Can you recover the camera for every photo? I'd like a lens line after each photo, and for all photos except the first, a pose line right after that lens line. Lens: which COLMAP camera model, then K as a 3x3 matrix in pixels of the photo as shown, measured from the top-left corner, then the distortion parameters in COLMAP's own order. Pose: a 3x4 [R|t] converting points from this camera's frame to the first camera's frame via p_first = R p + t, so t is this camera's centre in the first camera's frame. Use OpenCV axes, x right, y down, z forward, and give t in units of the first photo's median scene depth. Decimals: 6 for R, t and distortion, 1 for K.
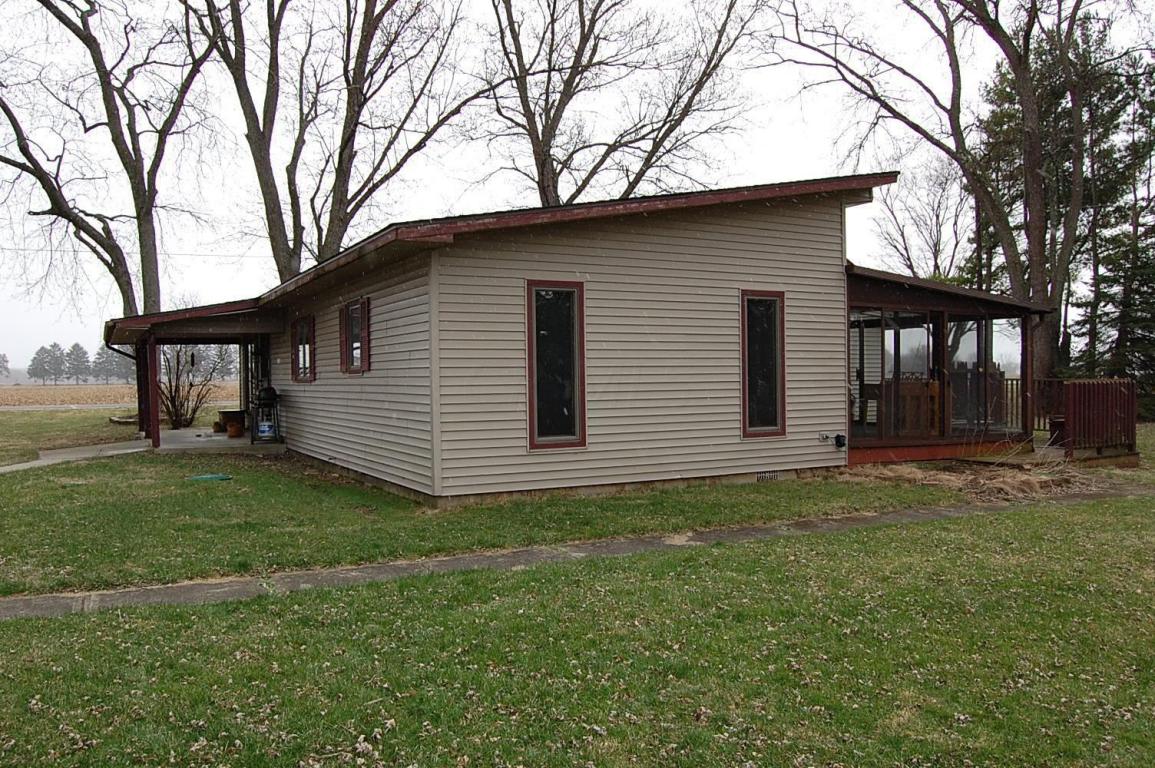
lens RADIAL K [[908.6, 0, 575.3], [0, 908.6, 390.9], [0, 0, 1]] dist [-0.091913, 0.036600]
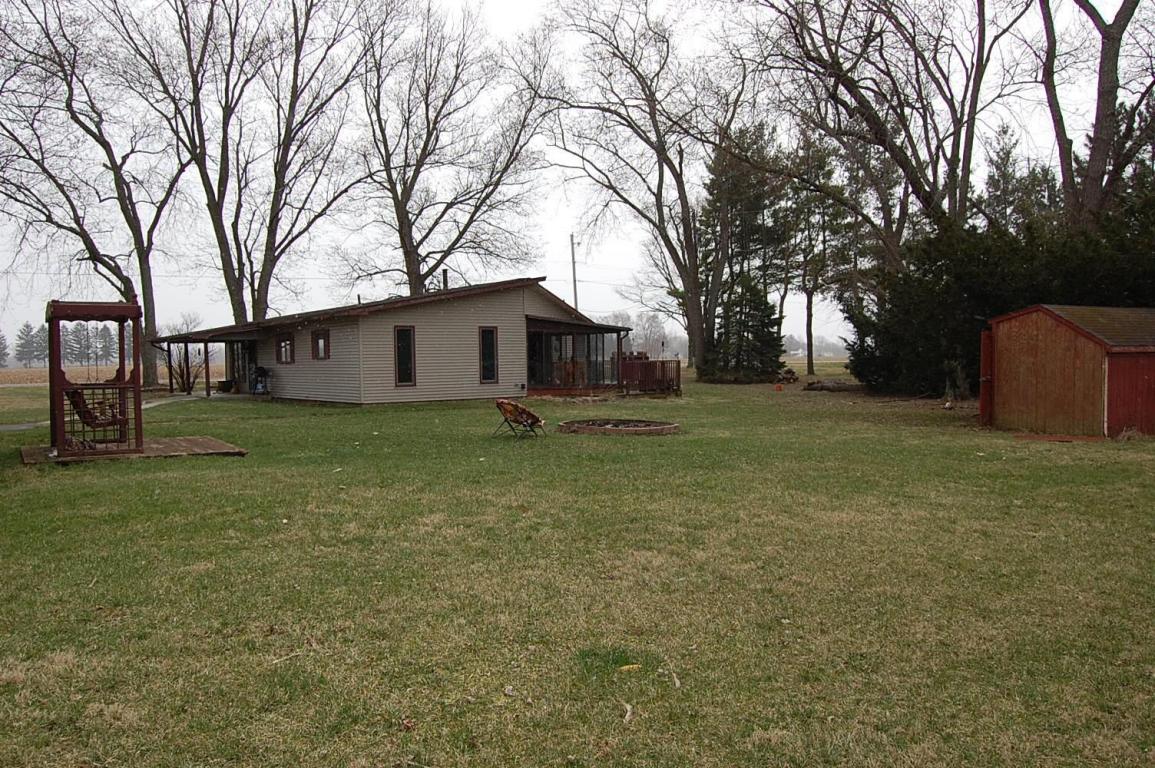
lens RADIAL K [[908.6, 0, 575.3], [0, 908.6, 390.9], [0, 0, 1]] dist [-0.091913, 0.036600]
pose [[0.989018, -0.009214, 0.147510, 0.028327], [0.006397, 0.999788, 0.019561, 0.008575], [-0.147659, -0.018403, 0.988867, -0.592096]]
